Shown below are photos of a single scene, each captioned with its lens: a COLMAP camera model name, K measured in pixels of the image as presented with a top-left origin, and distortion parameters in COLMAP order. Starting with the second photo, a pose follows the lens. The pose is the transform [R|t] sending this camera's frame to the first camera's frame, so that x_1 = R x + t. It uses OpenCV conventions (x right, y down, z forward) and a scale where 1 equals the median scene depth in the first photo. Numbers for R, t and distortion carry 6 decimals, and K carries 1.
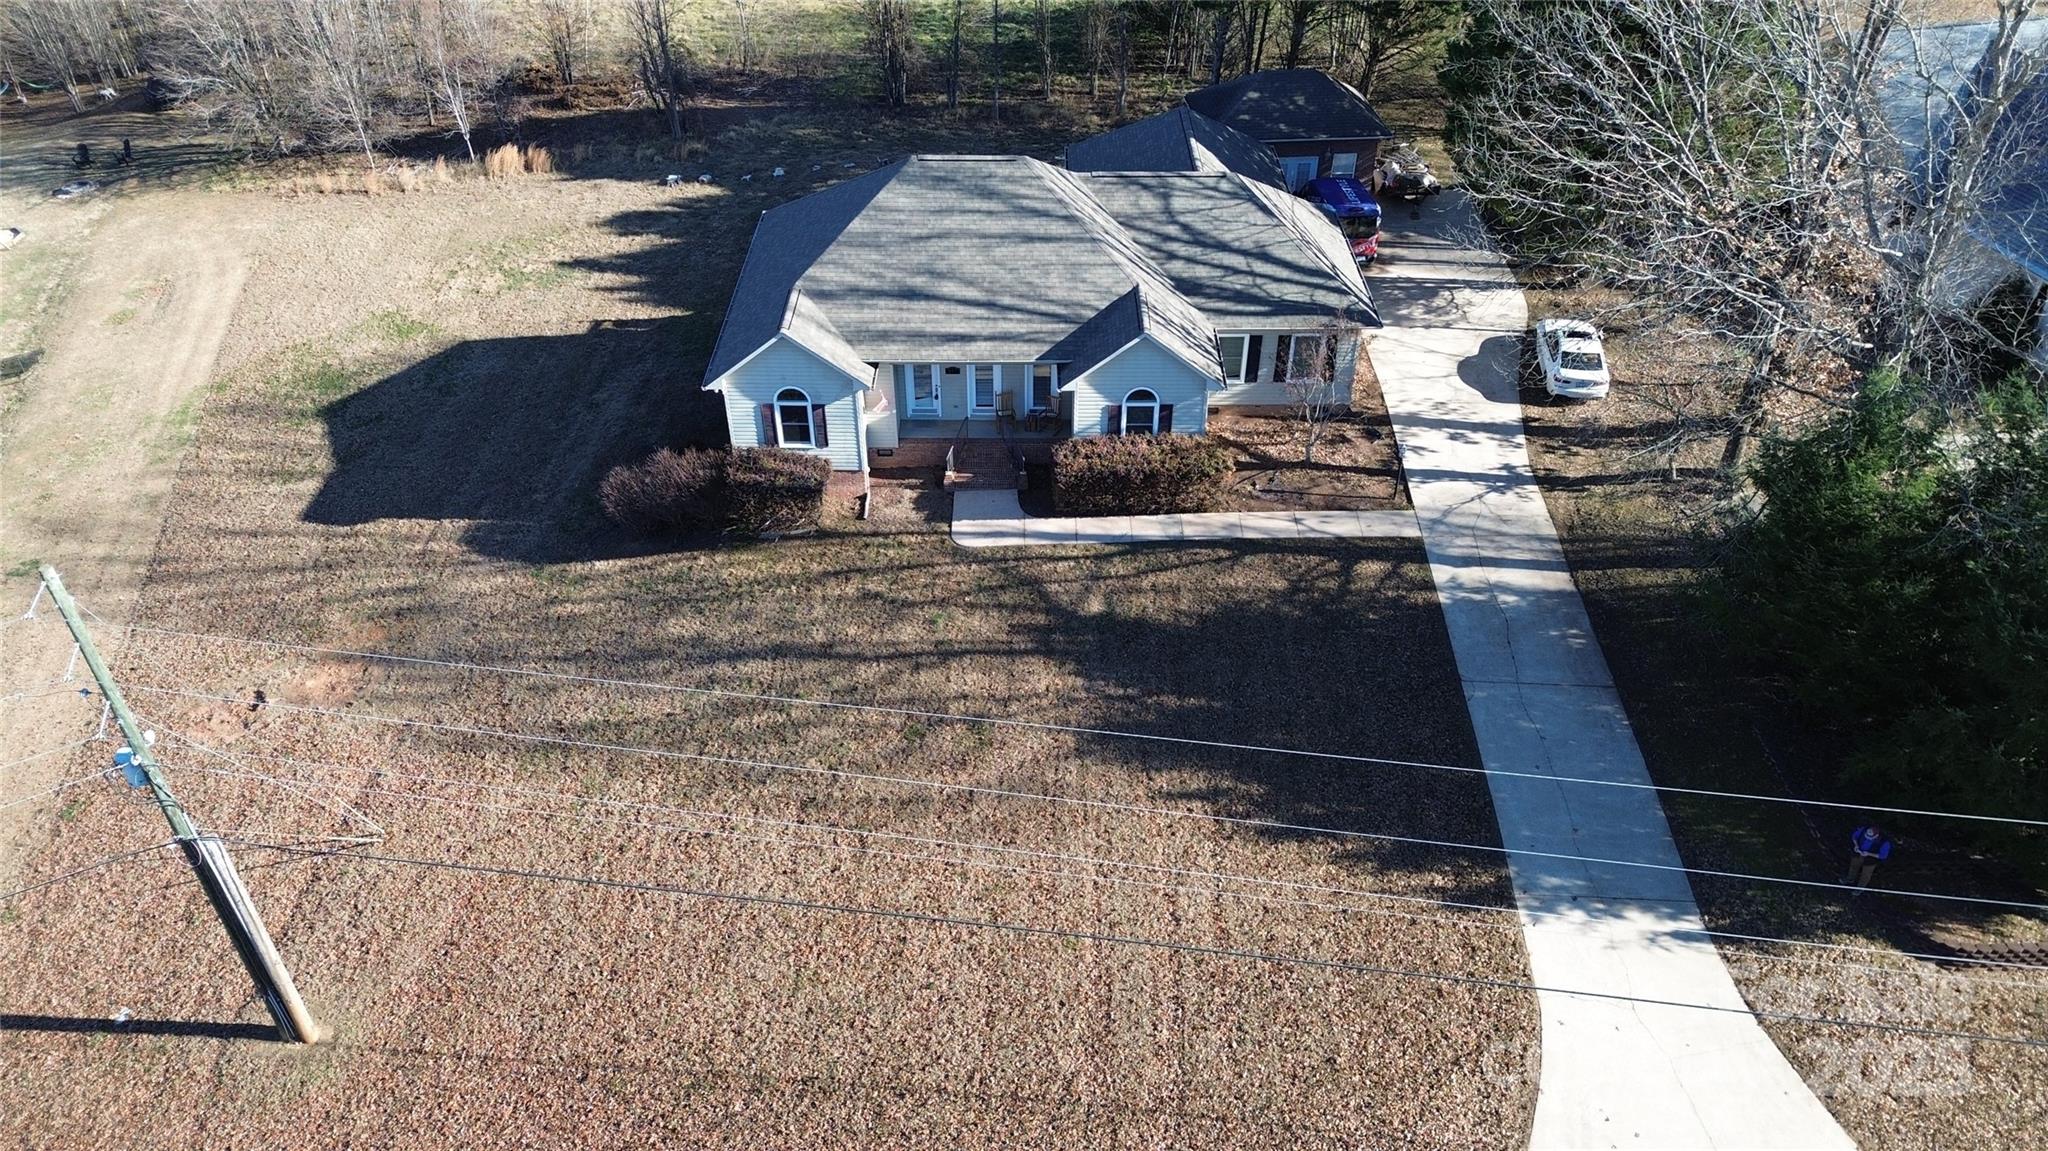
lens RADIAL K [[1429.7, 0, 1020.6], [0, 1429.7, 572.2], [0, 0, 1]] dist [0.075607, -0.067907]
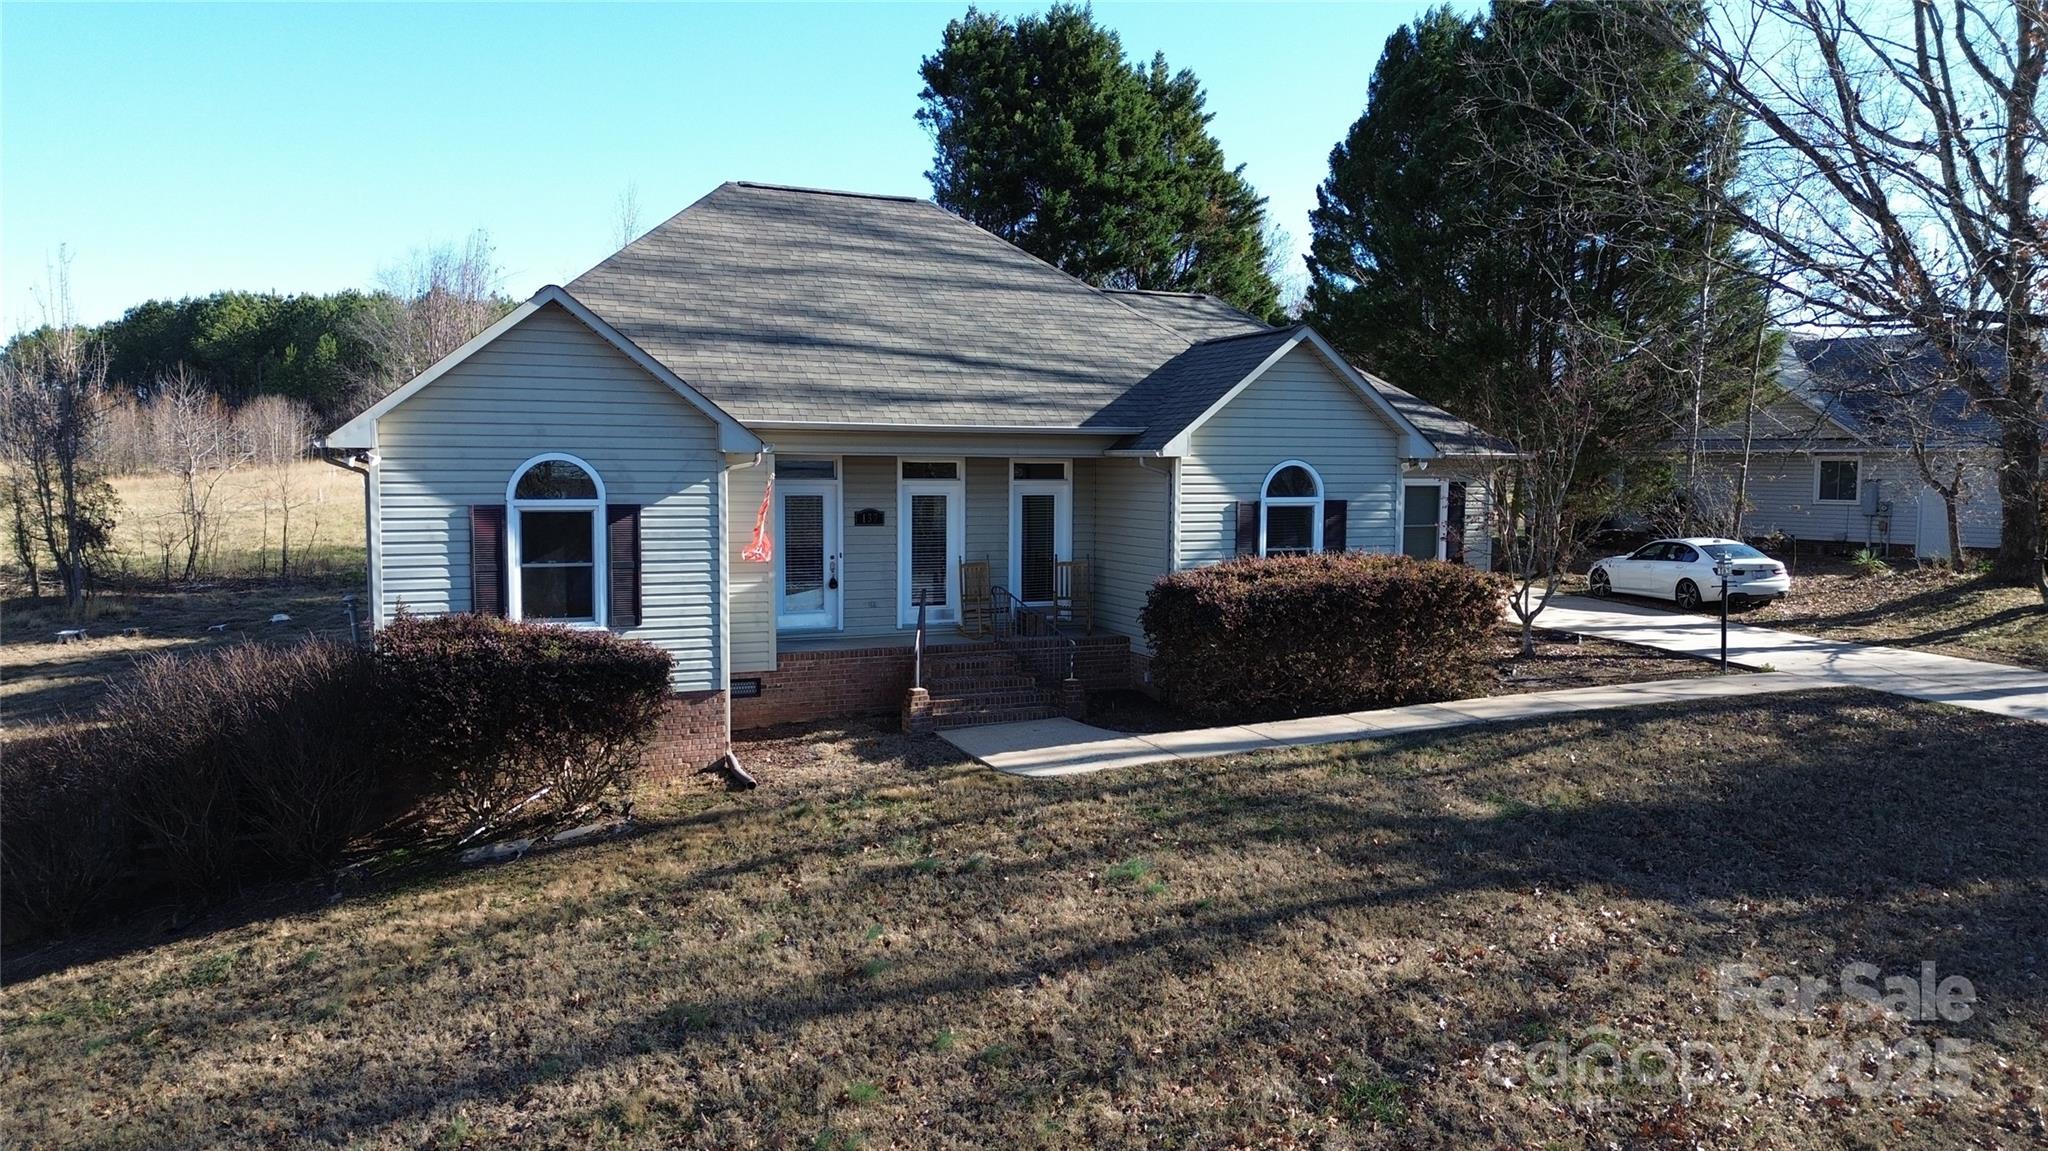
lens RADIAL K [[1429.7, 0, 1015.1], [0, 1429.7, 580.3], [0, 0, 1]] dist [0.075607, -0.067907]
pose [[0.916194, -0.026469, 0.399860, -0.201336], [0.237890, 0.838902, -0.489543, 0.124783], [-0.322486, 0.543639, 0.774893, 0.656552]]
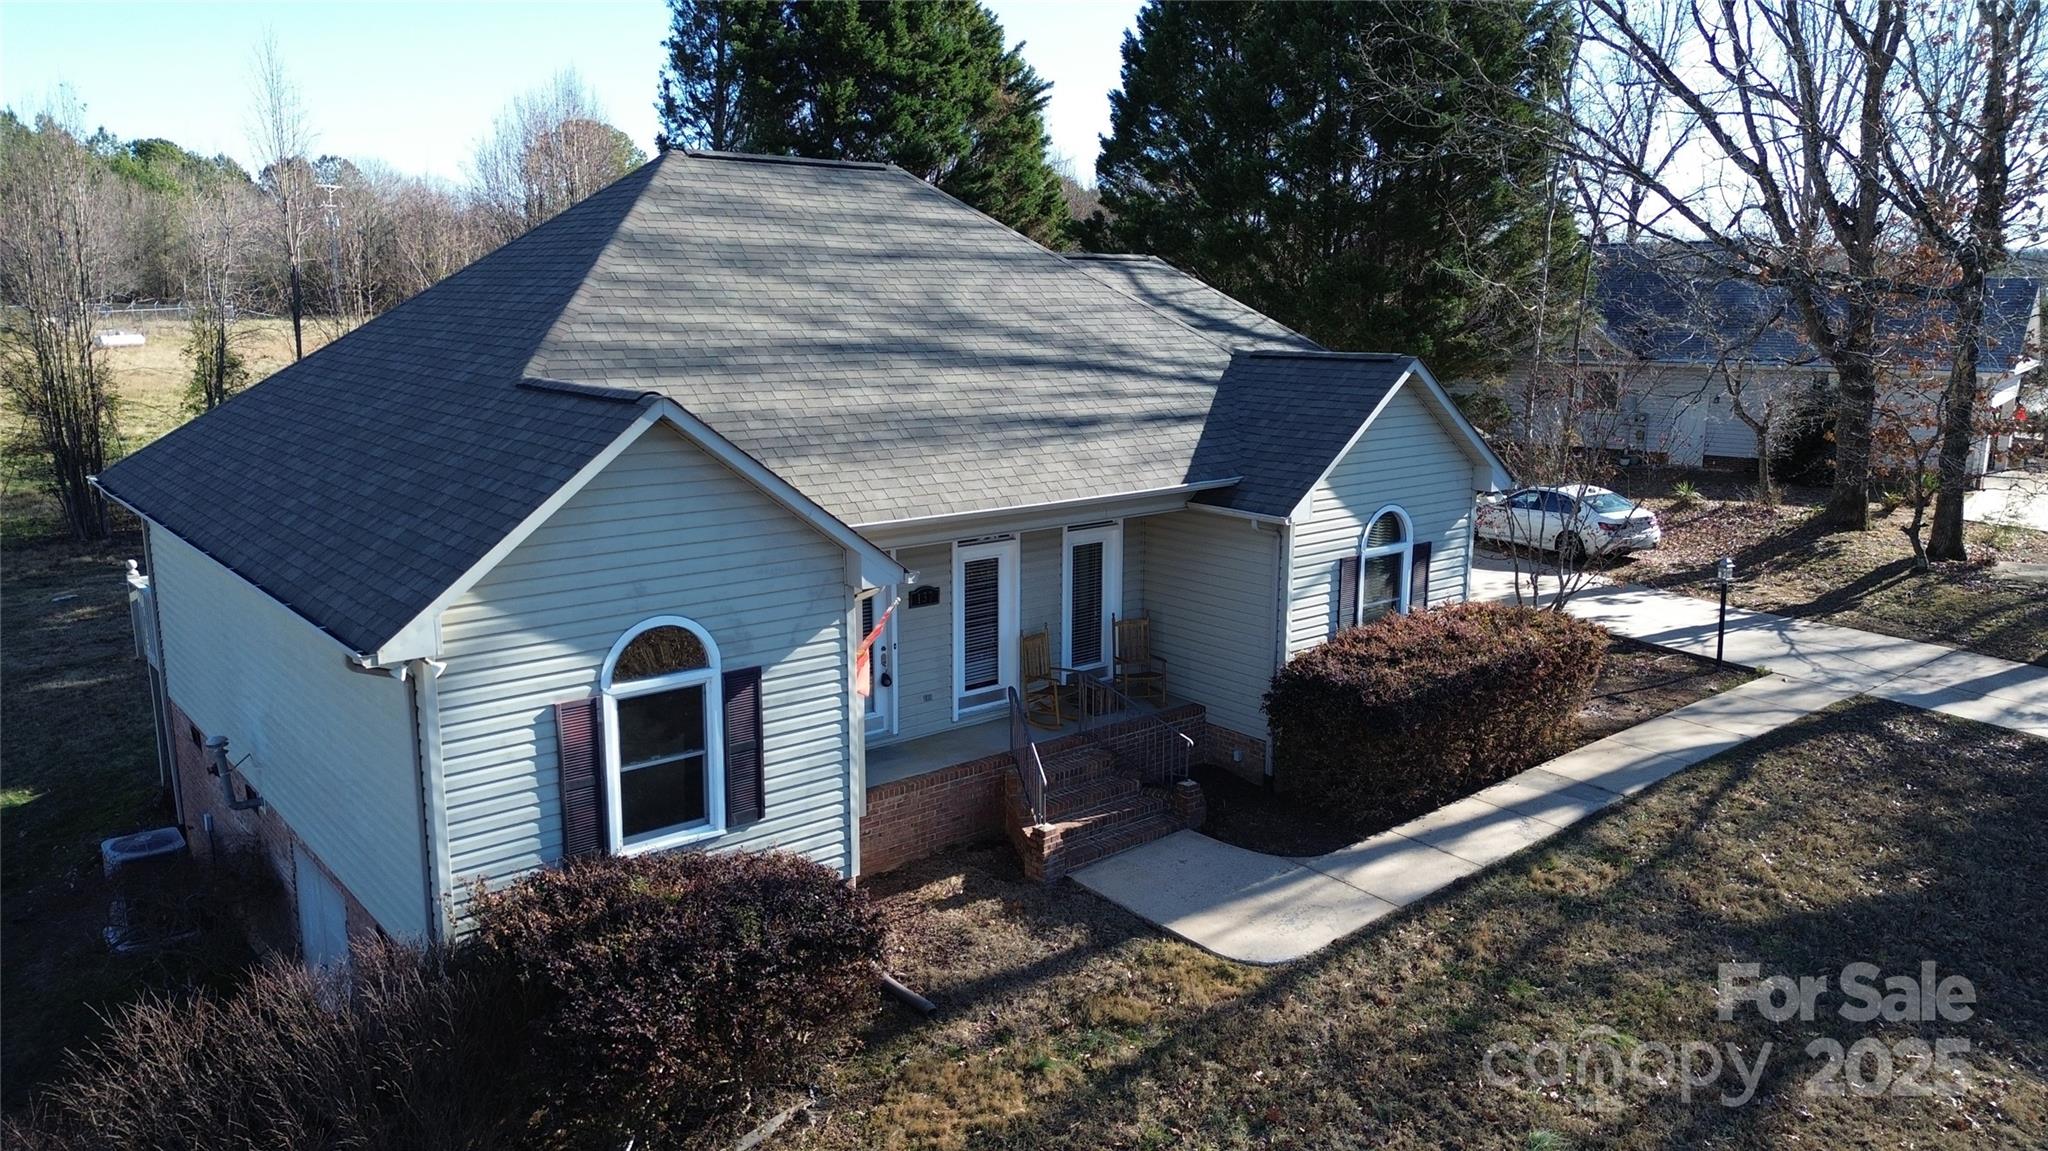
lens RADIAL K [[1429.7, 0, 1017.0], [0, 1429.7, 580.3], [0, 0, 1]] dist [0.075607, -0.067907]
pose [[0.769774, -0.127244, 0.625505, -0.283006], [0.385890, 0.873352, -0.297231, -0.020253], [-0.508465, 0.470176, 0.721386, 0.734864]]
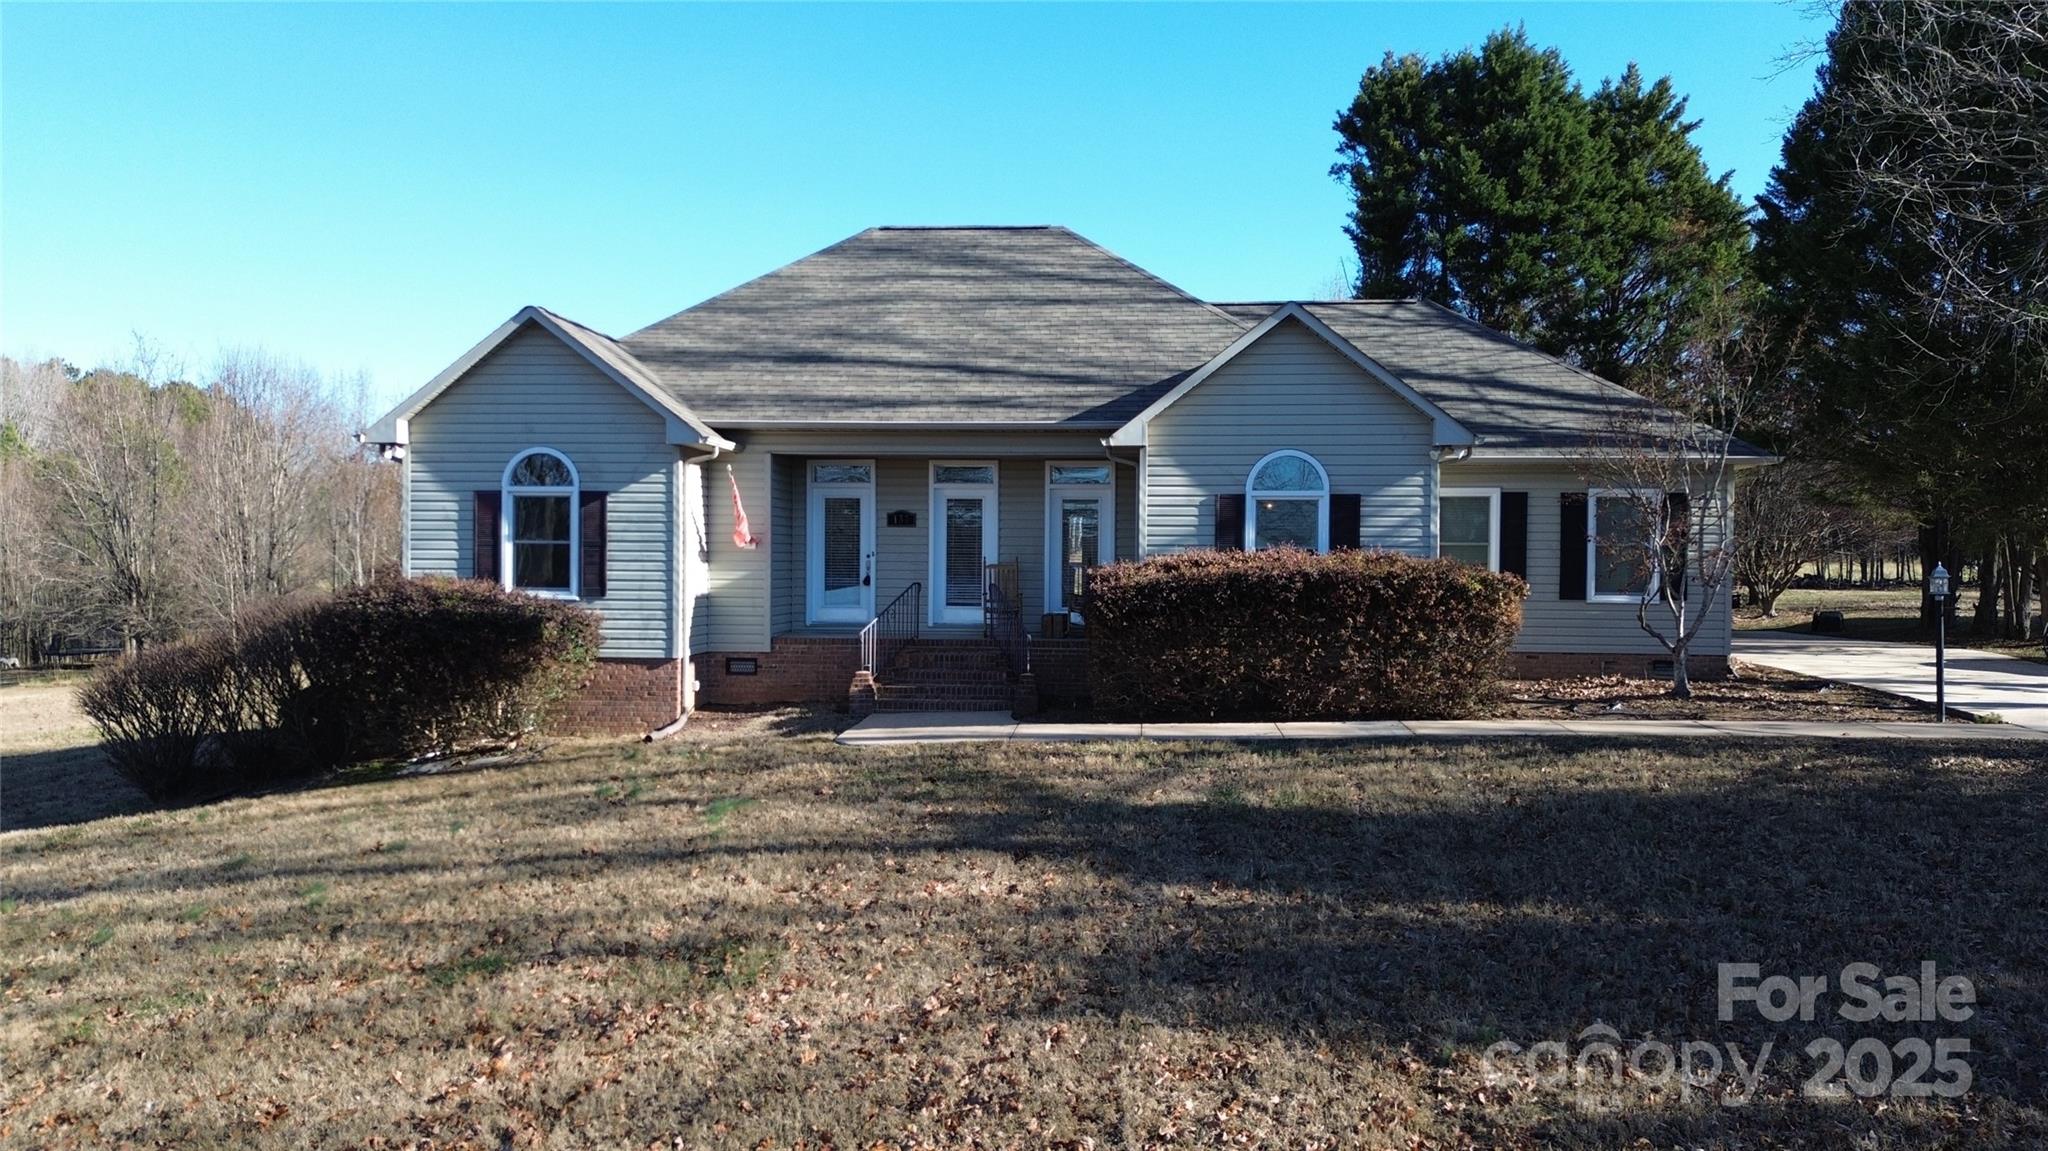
lens RADIAL K [[1429.7, 0, 1027.0], [0, 1429.7, 563.0], [0, 0, 1]] dist [0.075607, -0.067907]
pose [[0.996606, 0.009382, -0.081786, 0.039171], [-0.056932, 0.796144, -0.602423, 0.176362], [0.059462, 0.605034, 0.793976, 0.643350]]
